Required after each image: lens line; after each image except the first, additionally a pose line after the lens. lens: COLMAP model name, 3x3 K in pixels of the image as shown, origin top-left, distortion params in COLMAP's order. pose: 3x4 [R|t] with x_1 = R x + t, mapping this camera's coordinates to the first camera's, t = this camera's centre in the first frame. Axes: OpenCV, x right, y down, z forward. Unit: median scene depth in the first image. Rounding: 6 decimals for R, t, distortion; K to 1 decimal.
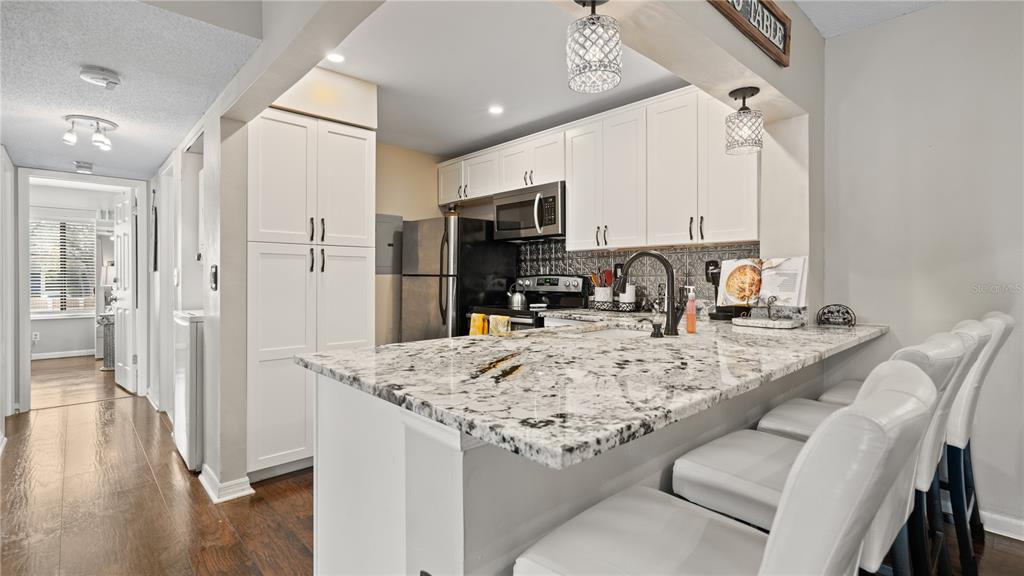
lens RADIAL K [[471.6, 0, 510.1], [0, 471.6, 281.9], [0, 0, 1]] dist [-0.006084, 0.000598]
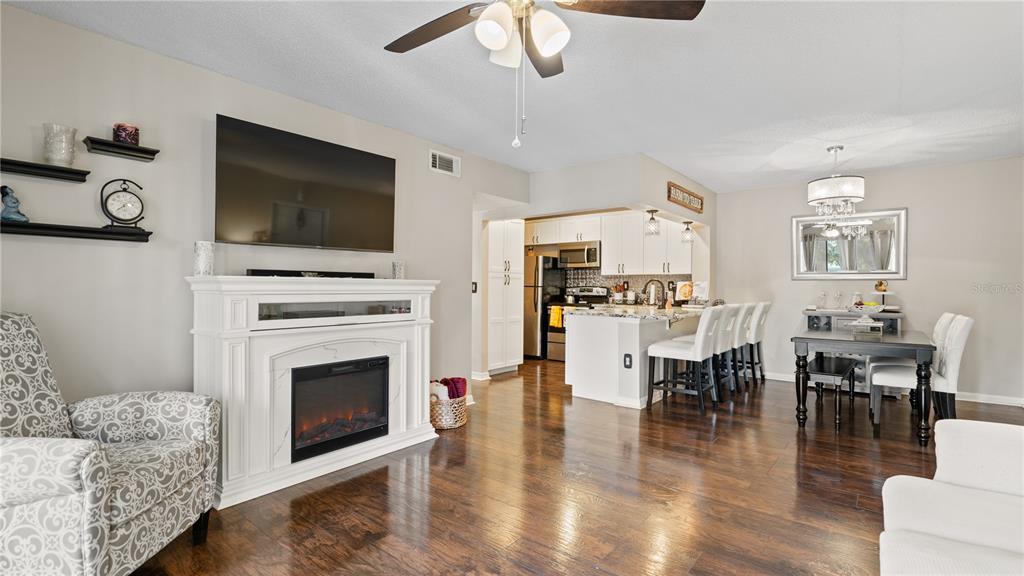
lens RADIAL K [[471.6, 0, 514.8], [0, 471.6, 287.3], [0, 0, 1]] dist [-0.006084, 0.000598]
pose [[0.988272, 0.007832, 0.152505, -0.552735], [-0.006627, 0.999943, -0.008404, 0.006816], [-0.152562, 0.007295, 0.988267, -0.943156]]
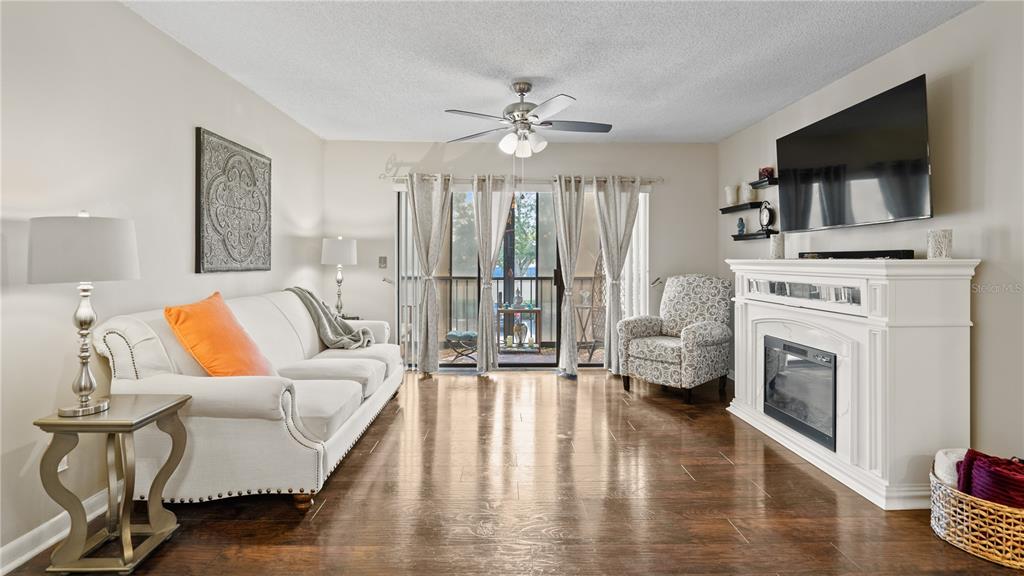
lens RADIAL K [[471.6, 0, 502.6], [0, 471.6, 262.6], [0, 0, 1]] dist [-0.006084, 0.000598]
pose [[-0.673795, 0.006161, -0.738892, 0.513509], [-0.004201, 0.999917, 0.012168, -0.024661], [0.738906, 0.011303, -0.673714, 0.476611]]
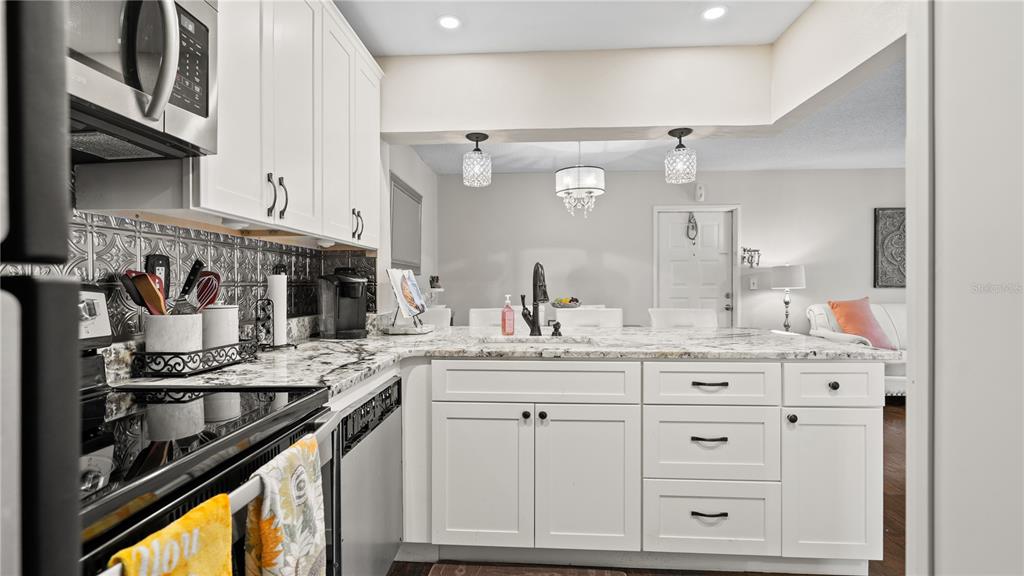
lens RADIAL K [[471.6, 0, 507.6], [0, 471.6, 285.3], [0, 0, 1]] dist [-0.006084, 0.000598]
pose [[-0.689584, 0.000860, 0.724205, -0.186842], [0.009059, 0.999931, 0.007438, -0.022793], [-0.724149, 0.011689, -0.689545, 1.732498]]
